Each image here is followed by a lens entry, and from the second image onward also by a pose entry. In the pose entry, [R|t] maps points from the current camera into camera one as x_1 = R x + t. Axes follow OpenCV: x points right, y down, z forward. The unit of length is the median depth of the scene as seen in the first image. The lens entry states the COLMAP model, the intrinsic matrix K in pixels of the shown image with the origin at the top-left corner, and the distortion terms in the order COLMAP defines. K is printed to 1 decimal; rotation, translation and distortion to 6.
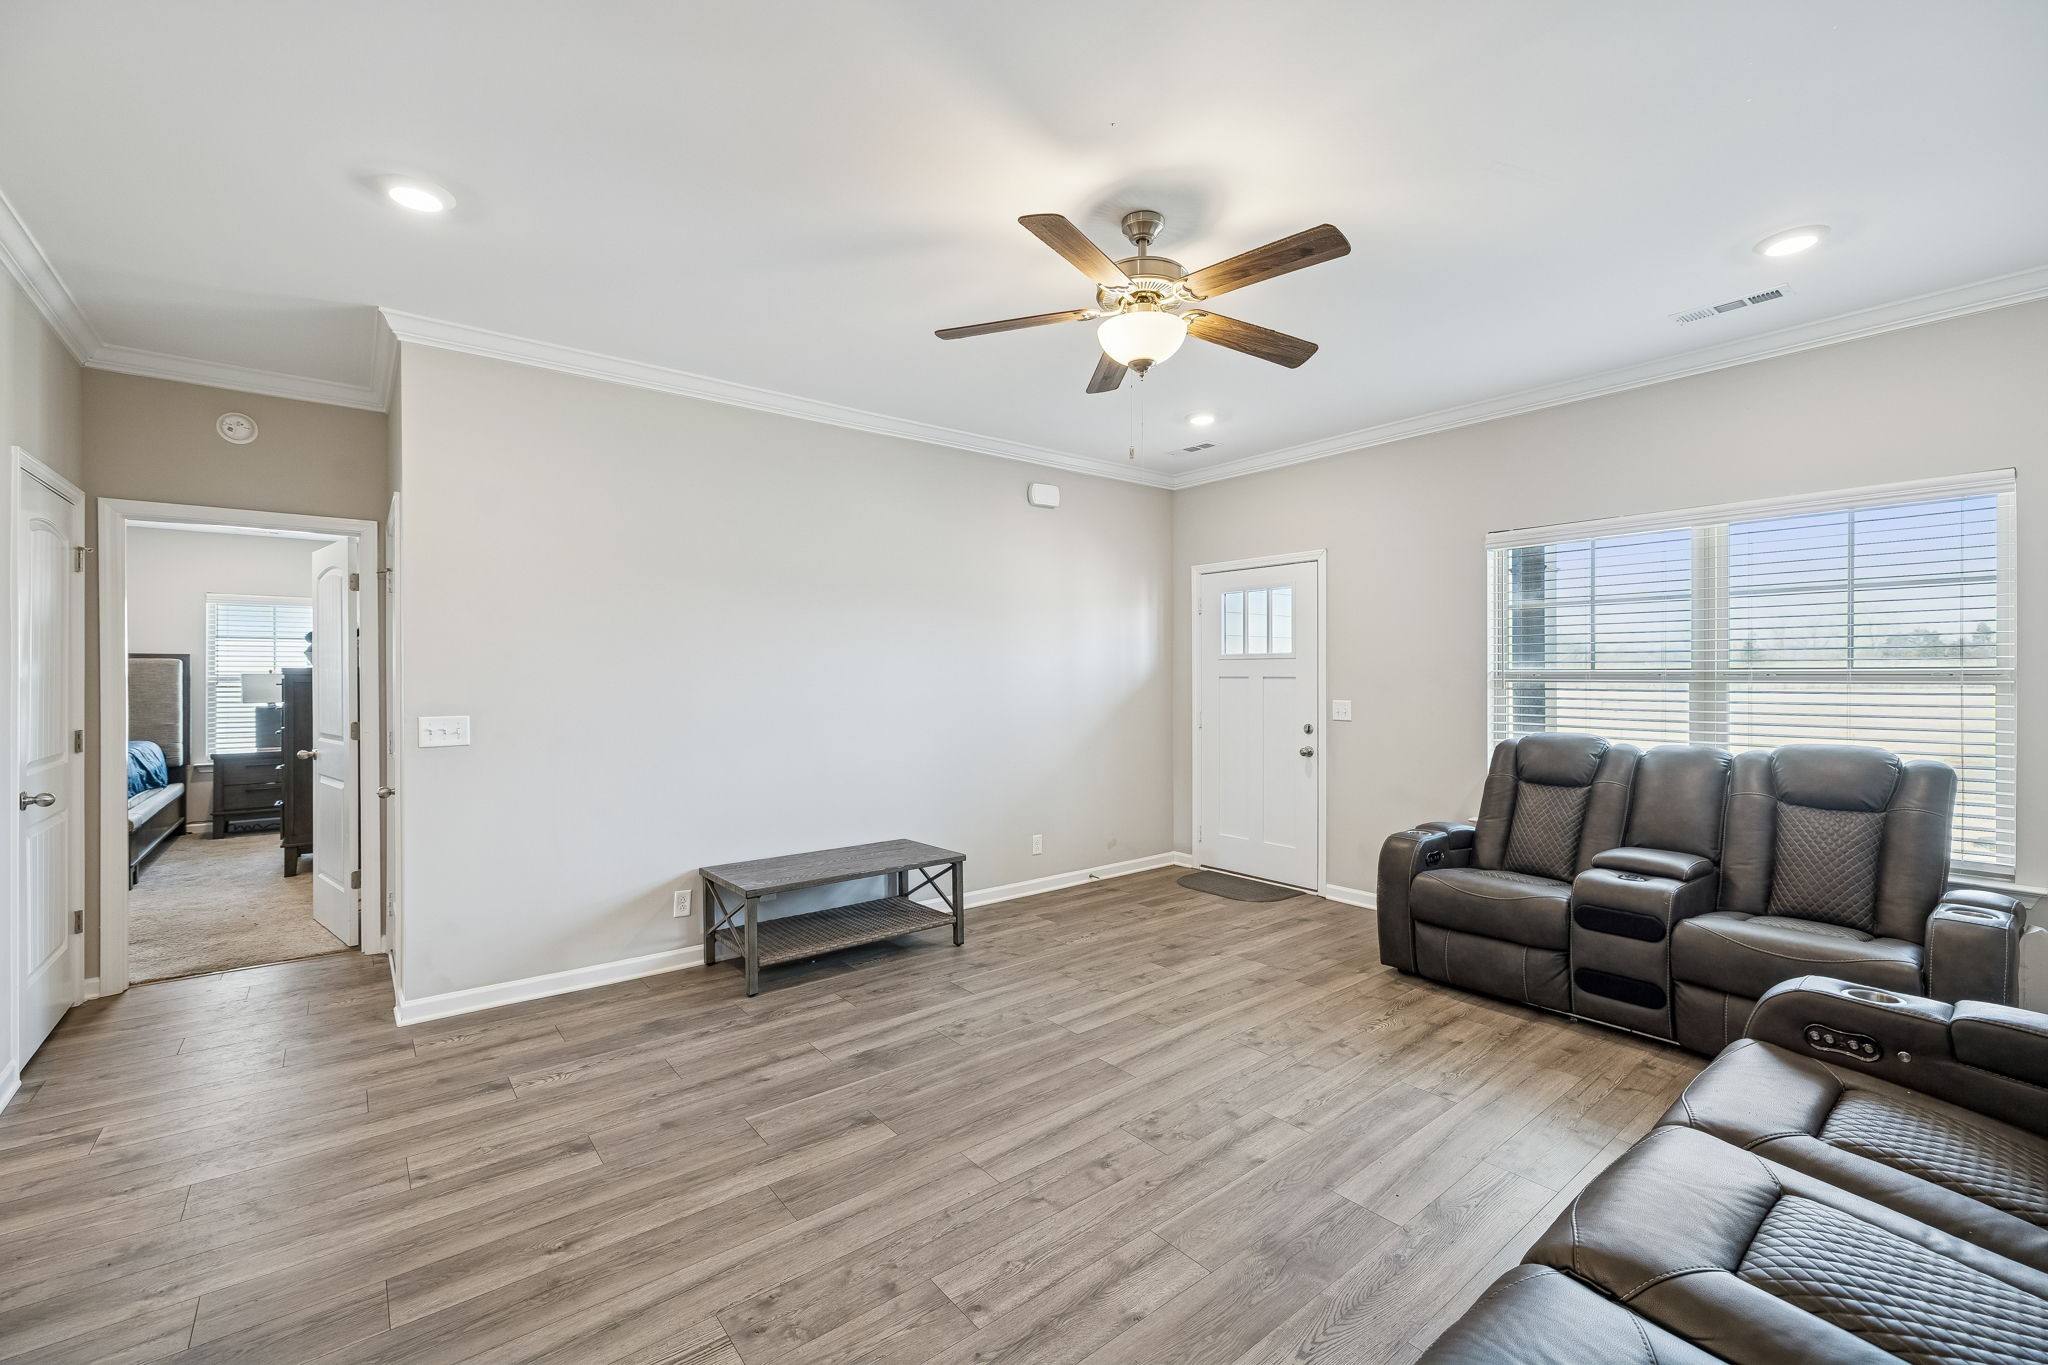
lens RADIAL K [[860.1, 0, 1027.0], [0, 860.1, 670.4], [0, 0, 1]] dist [0.000071, 0.000062]
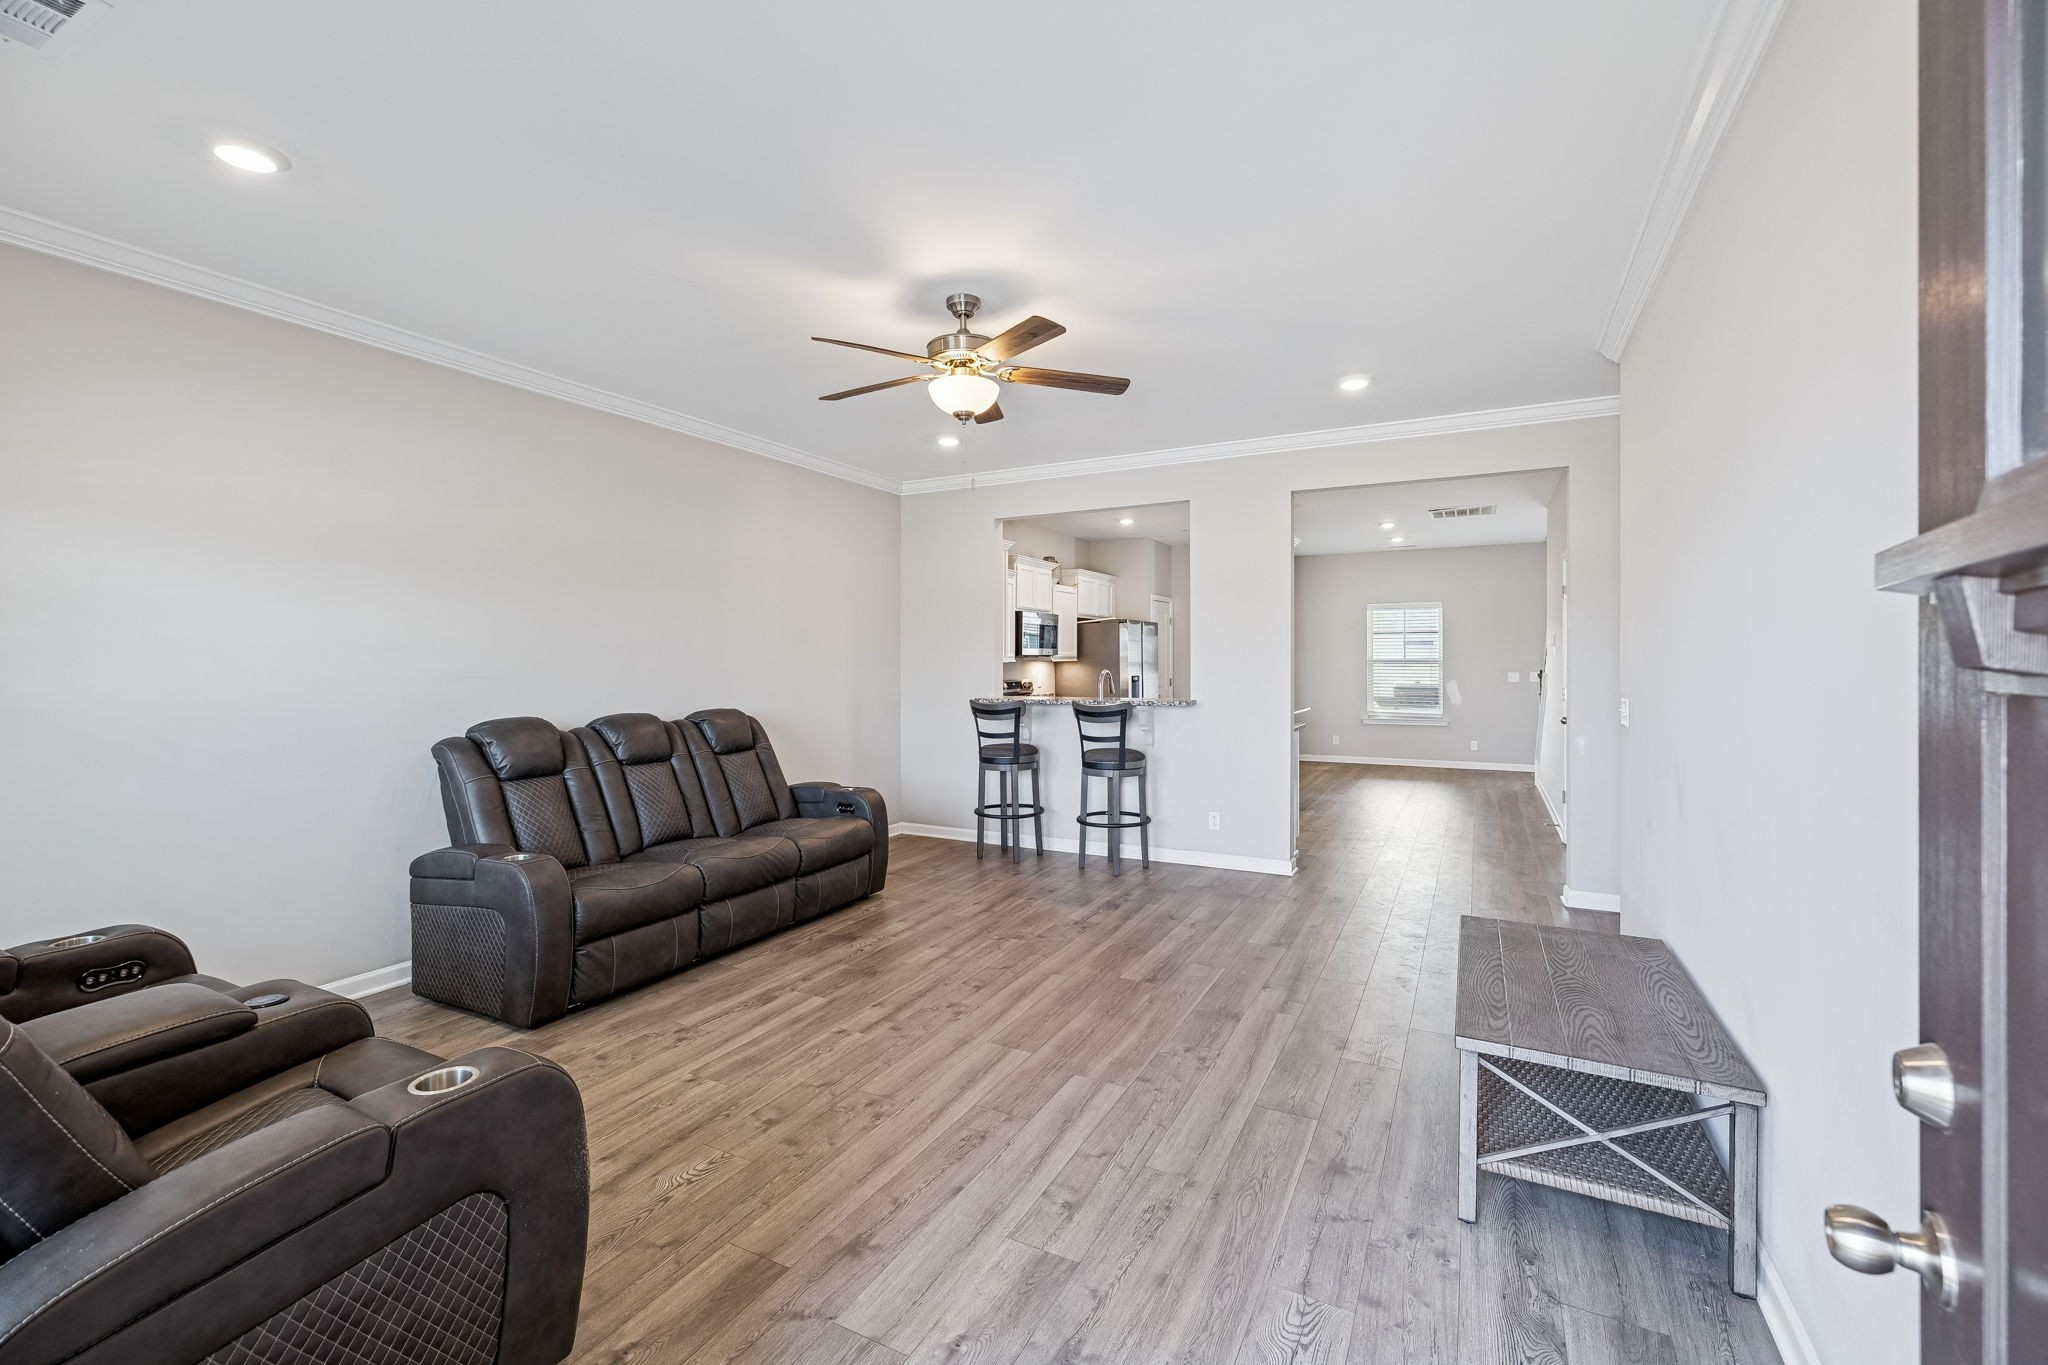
lens RADIAL K [[860.1, 0, 1025.4], [0, 860.1, 670.6], [0, 0, 1]] dist [0.000071, 0.000062]
pose [[-0.916929, 0.009110, -0.398946, 0.398611], [0.006680, 0.999950, 0.007481, 0.005033], [0.398994, 0.004194, -0.916944, 1.580162]]
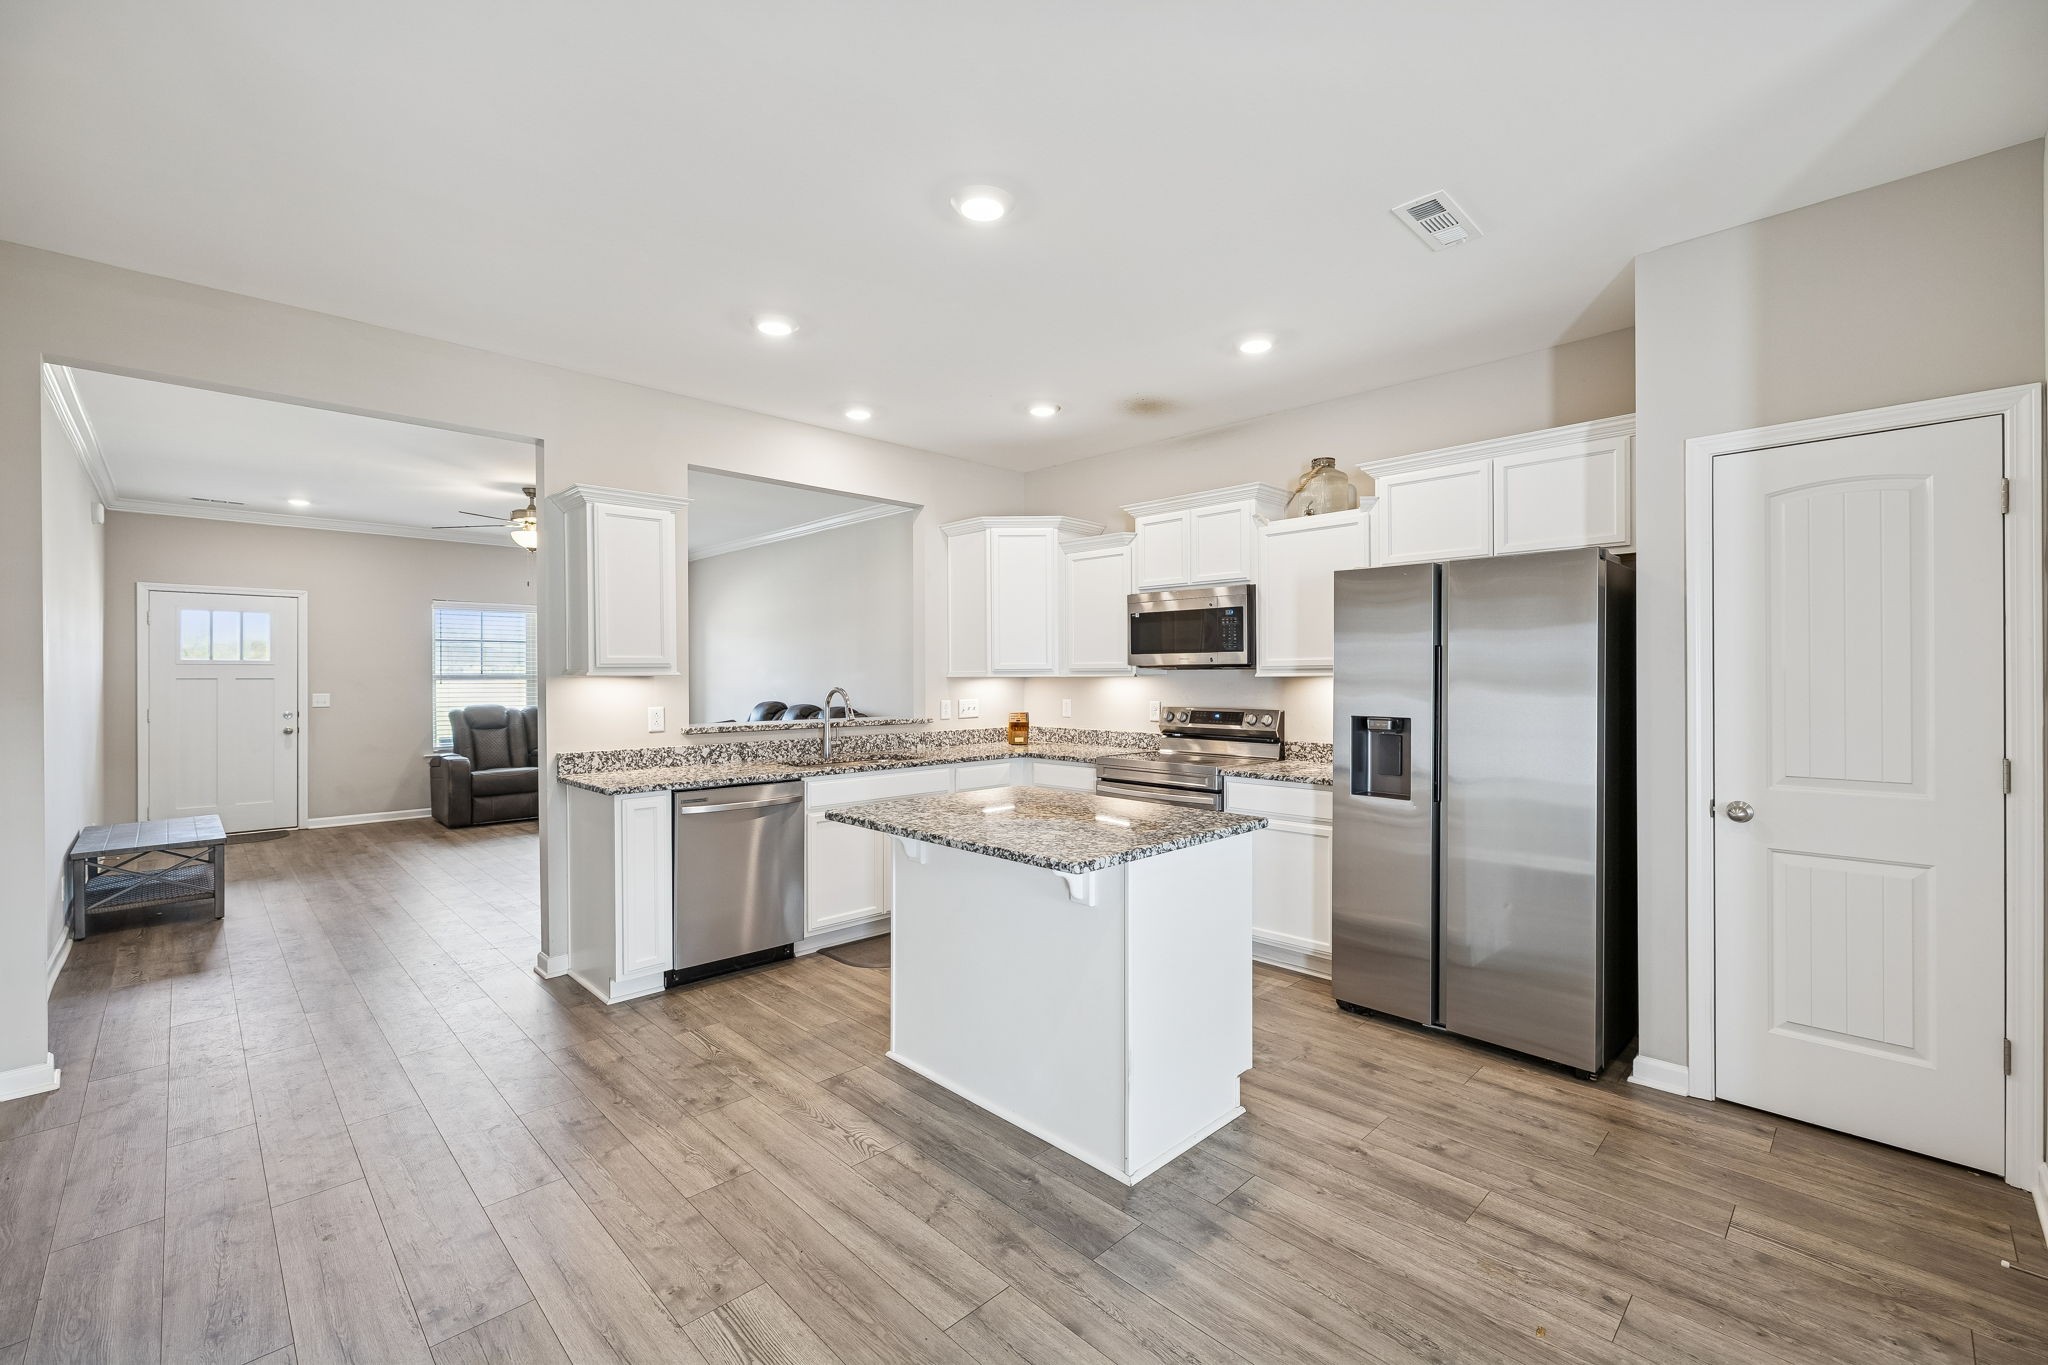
lens RADIAL K [[860.1, 0, 1028.5], [0, 860.1, 677.8], [0, 0, 1]] dist [0.000071, 0.000062]
pose [[-0.102502, -0.002383, 0.994730, -1.756798], [-0.003318, 0.999992, 0.002054, -0.000018], [-0.994727, -0.003090, -0.102509, -0.101452]]
